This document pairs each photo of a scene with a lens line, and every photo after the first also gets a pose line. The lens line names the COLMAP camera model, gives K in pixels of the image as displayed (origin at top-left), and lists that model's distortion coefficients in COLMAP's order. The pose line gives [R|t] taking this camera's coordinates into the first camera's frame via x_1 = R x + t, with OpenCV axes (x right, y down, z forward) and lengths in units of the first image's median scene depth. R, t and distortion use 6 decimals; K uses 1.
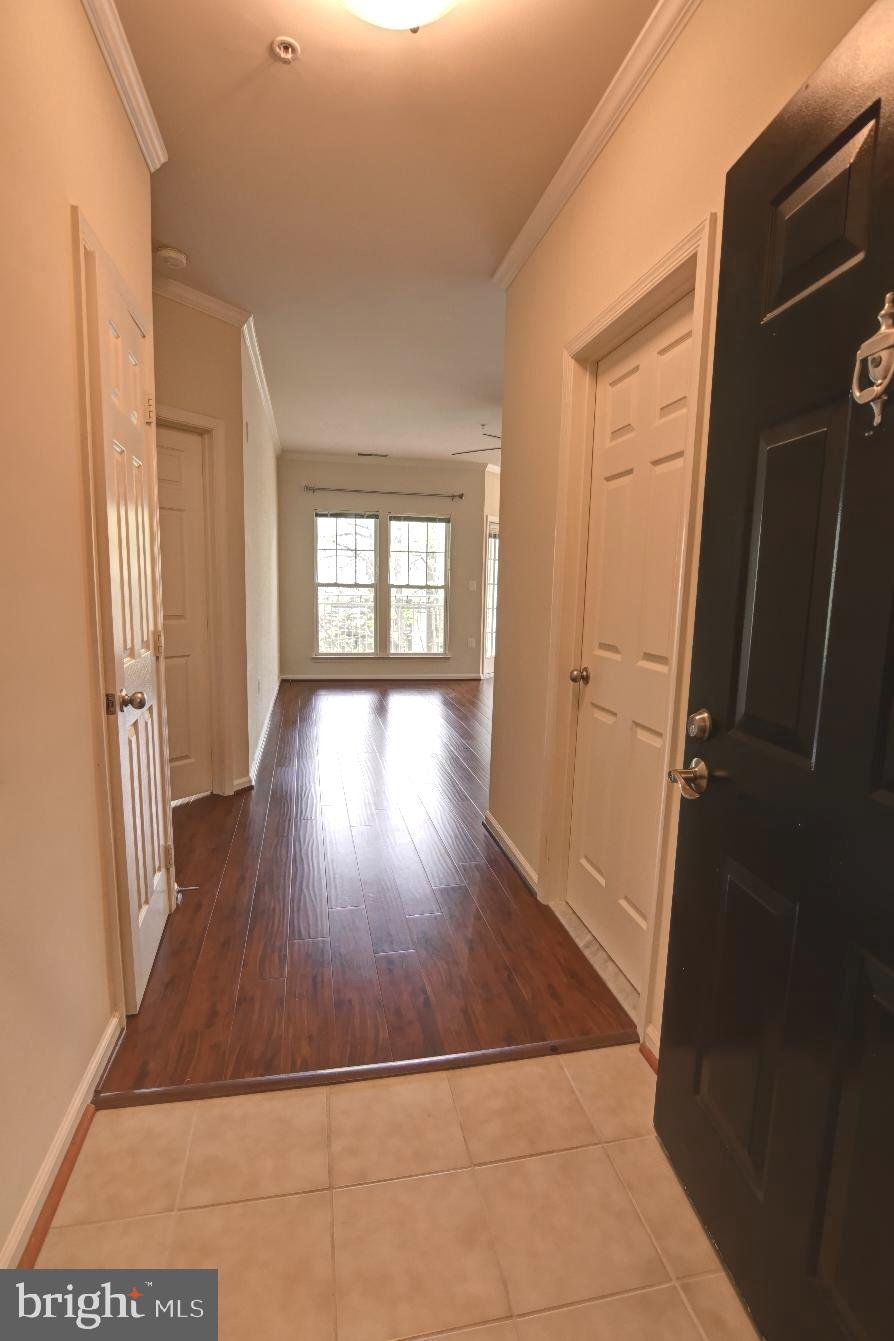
lens RADIAL K [[651.8, 0, 451.6], [0, 651.8, 686.0], [0, 0, 1]] dist [-0.026325, 0.008391]
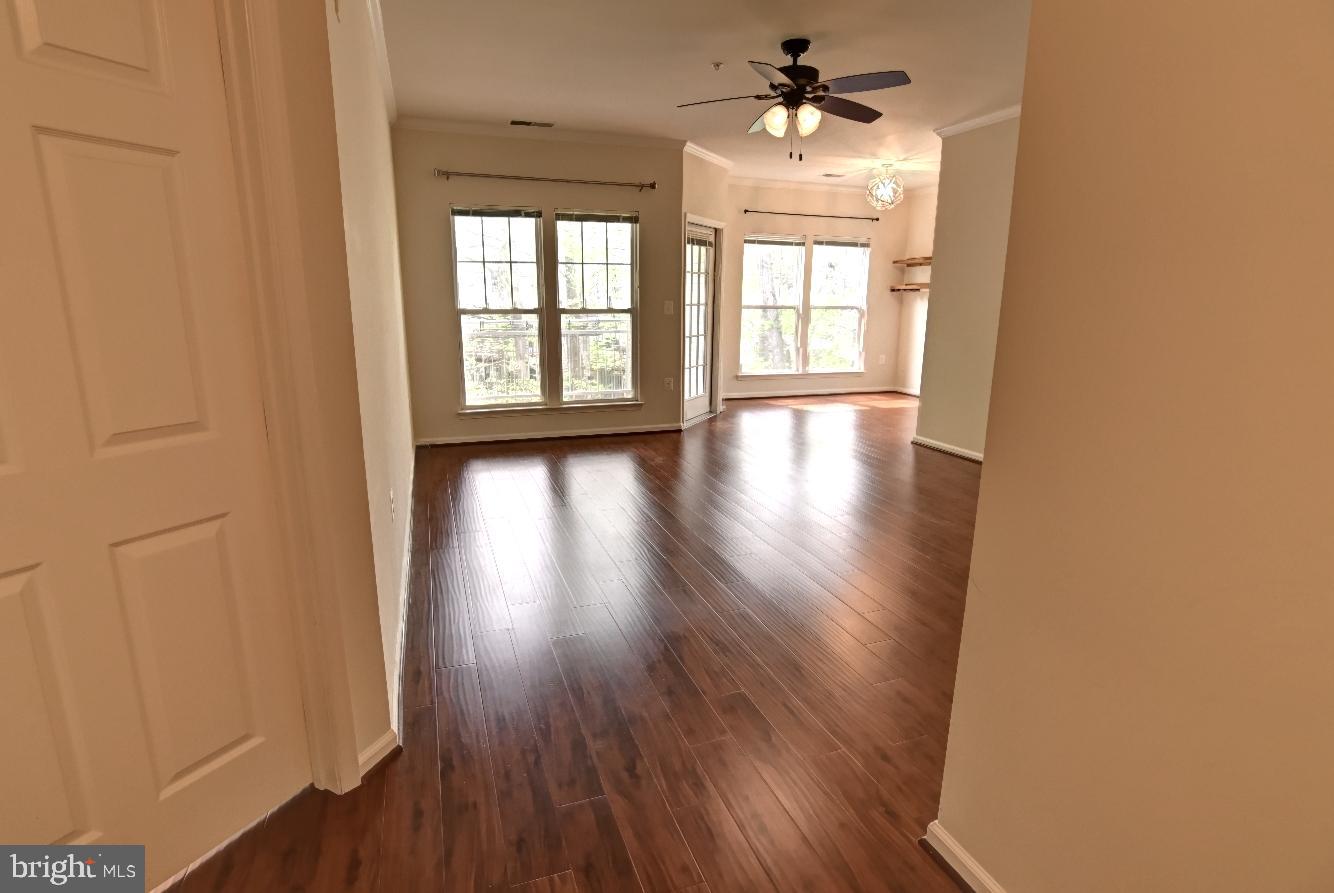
lens RADIAL K [[648.4, 0, 656.8], [0, 648.4, 447.8], [0, 0, 1]] dist [-0.026325, 0.008391]
pose [[0.992253, -0.046532, 0.115189, -0.098703], [0.037972, 0.996428, 0.075427, -0.064188], [-0.118287, -0.070469, 0.990476, 0.319790]]
